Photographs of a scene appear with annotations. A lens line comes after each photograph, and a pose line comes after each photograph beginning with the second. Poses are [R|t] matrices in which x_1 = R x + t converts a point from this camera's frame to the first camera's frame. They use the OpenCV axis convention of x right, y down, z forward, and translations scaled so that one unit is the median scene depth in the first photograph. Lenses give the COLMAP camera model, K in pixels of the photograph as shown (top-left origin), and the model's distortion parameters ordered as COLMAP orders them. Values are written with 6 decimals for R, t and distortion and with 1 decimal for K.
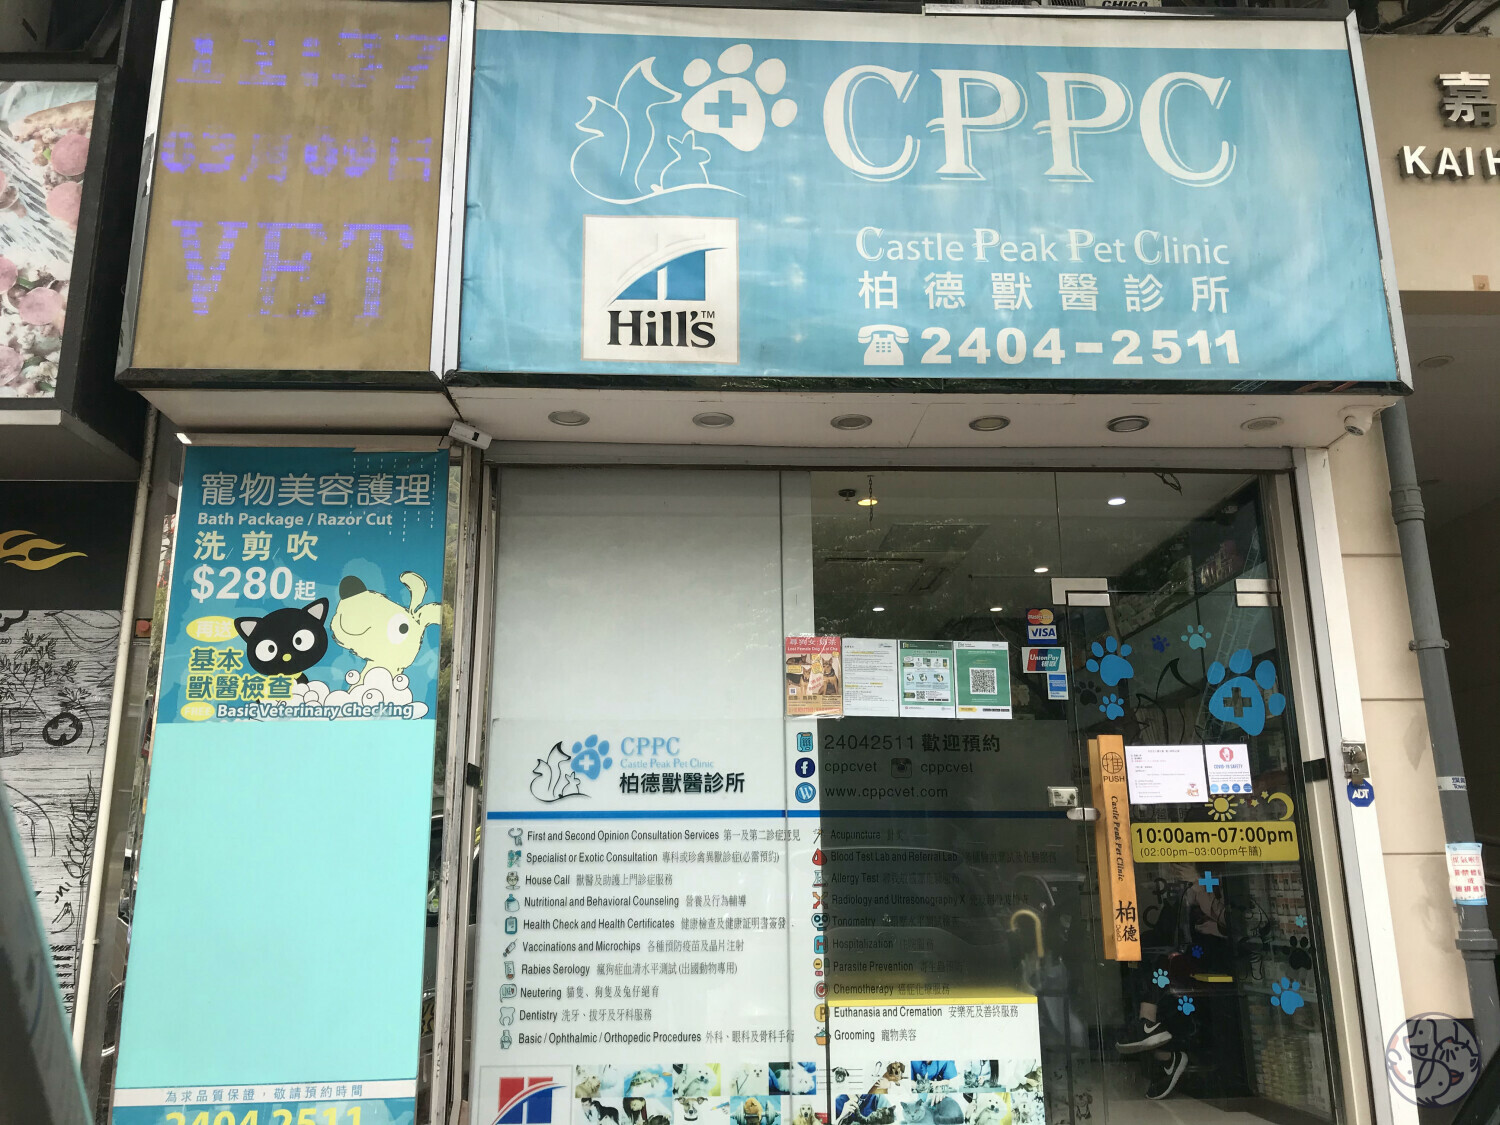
lens RADIAL K [[1224.1, 0, 767.8], [0, 1224.1, 561.0], [0, 0, 1]] dist [0.097712, -0.189838]
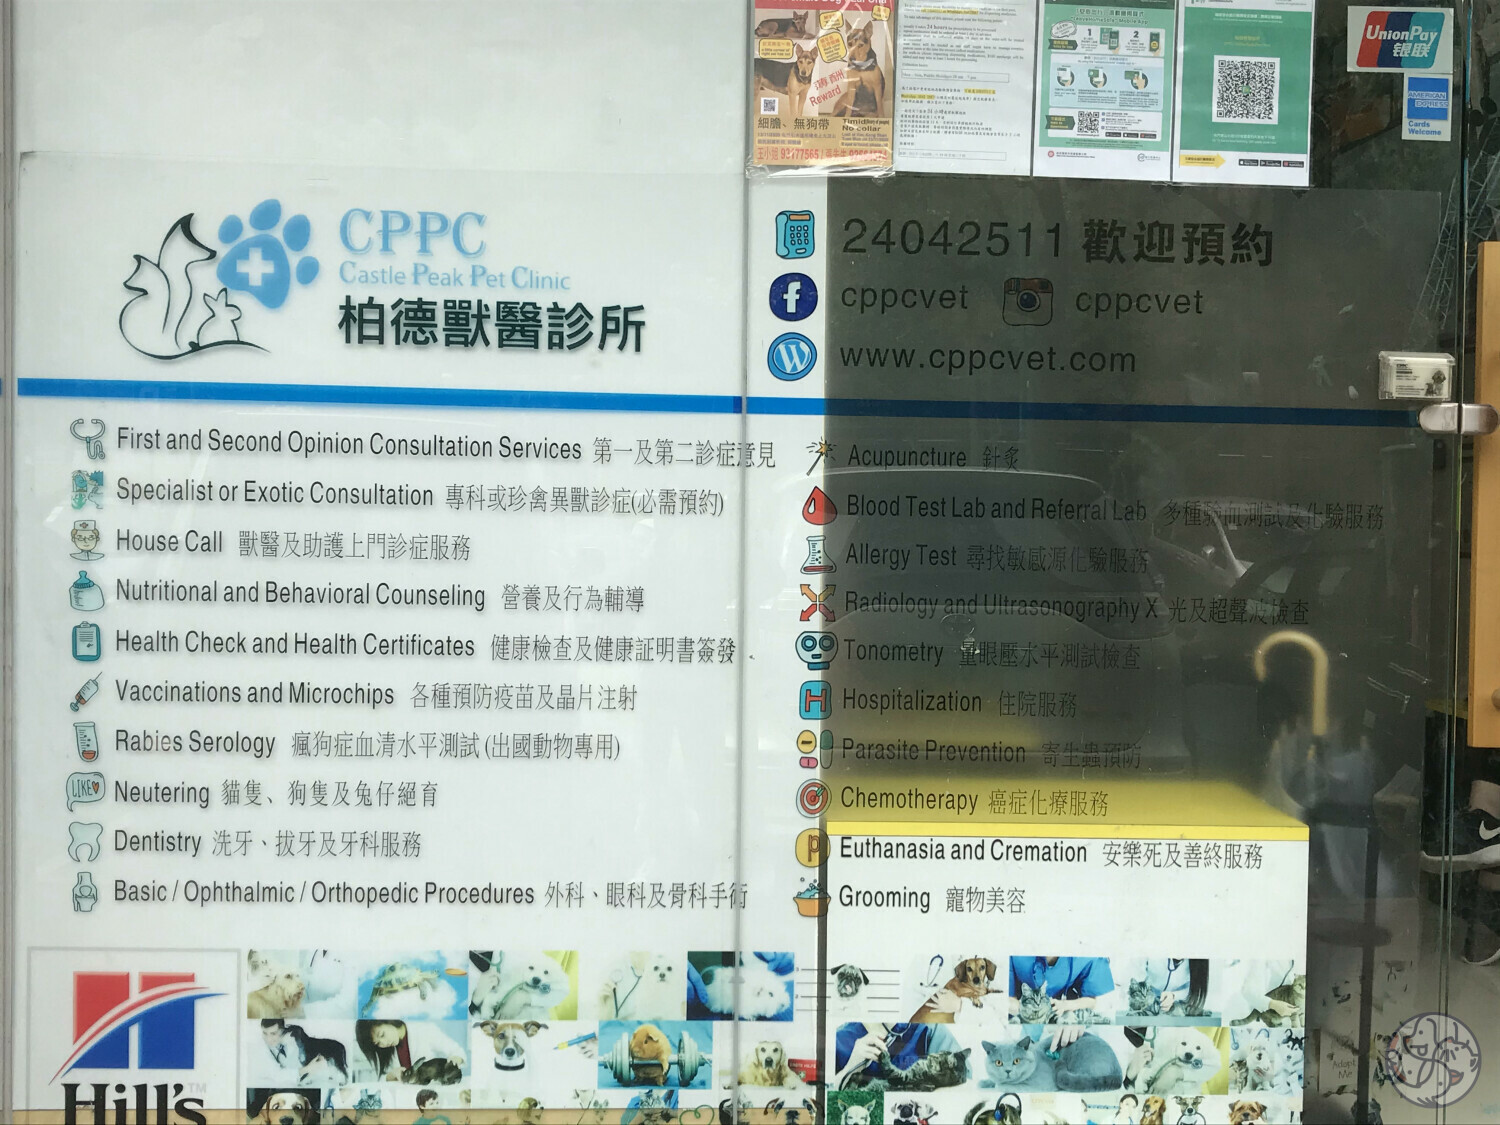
lens RADIAL K [[1742.7, 0, 750.8], [0, 1742.7, 533.8], [0, 0, 1]] dist [0.214597, -0.730476]
pose [[0.999572, 0.026319, -0.012770, 0.027134], [-0.021667, 0.959385, 0.281267, 0.084148], [0.019654, -0.280870, 0.959545, 0.435642]]
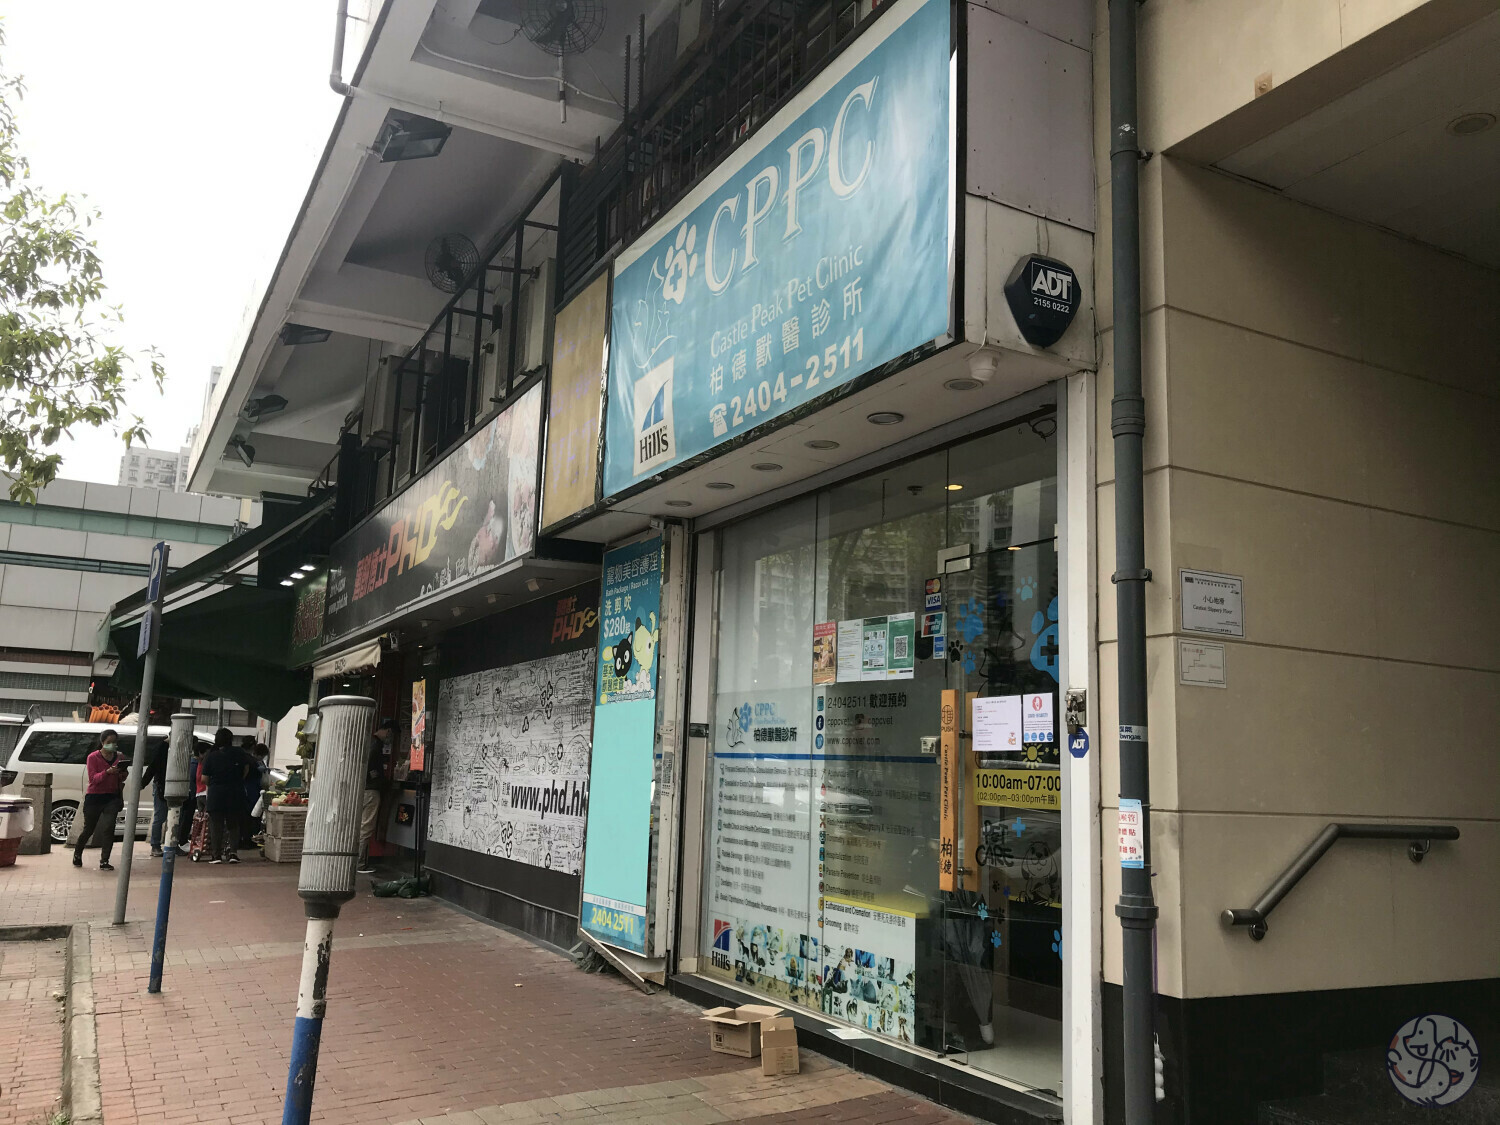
lens RADIAL K [[1236.5, 0, 750.0], [0, 1236.5, 562.5], [0, 0, 1]] dist [0.192097, -0.532459]
pose [[0.422290, -0.127621, -0.897432, 1.288250], [0.191431, 0.980266, -0.049322, 0.052758], [0.886016, -0.150968, 0.438387, 0.390396]]
